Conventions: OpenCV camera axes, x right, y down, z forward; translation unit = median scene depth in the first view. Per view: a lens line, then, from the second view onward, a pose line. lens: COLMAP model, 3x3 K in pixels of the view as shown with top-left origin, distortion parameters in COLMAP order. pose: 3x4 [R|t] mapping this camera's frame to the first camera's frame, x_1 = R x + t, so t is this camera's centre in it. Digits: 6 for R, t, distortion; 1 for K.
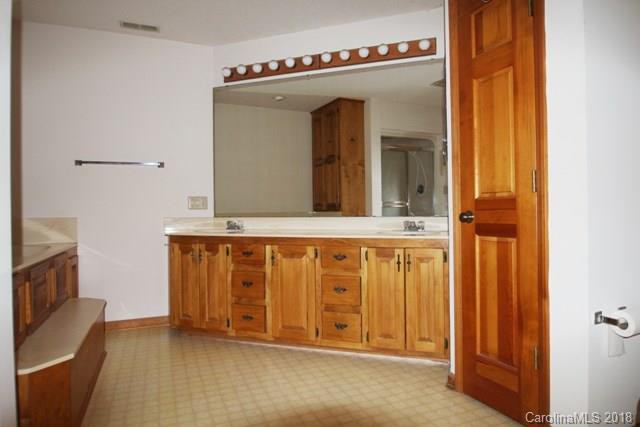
lens RADIAL K [[410.3, 0, 320.0], [0, 410.3, 213.5], [0, 0, 1]] dist [-0.032358, 0.001218]
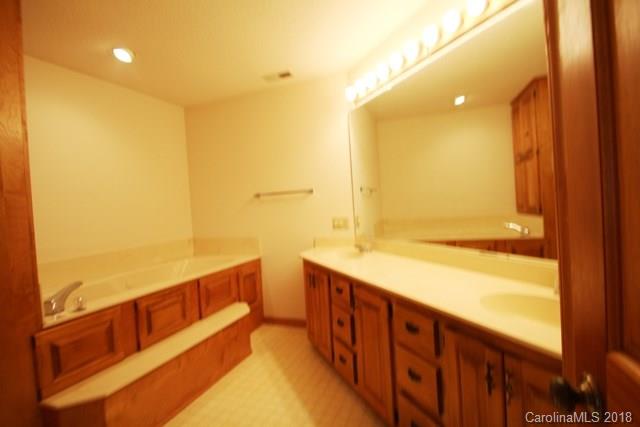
lens RADIAL K [[296.2, 0, 330.4], [0, 296.2, 212.4], [0, 0, 1]] dist [0.000066, -0.000221]
pose [[0.748106, -0.018379, -0.663325, 0.268932], [0.049359, 0.998388, 0.028005, -0.107362], [0.661741, -0.053692, 0.747807, 0.530102]]
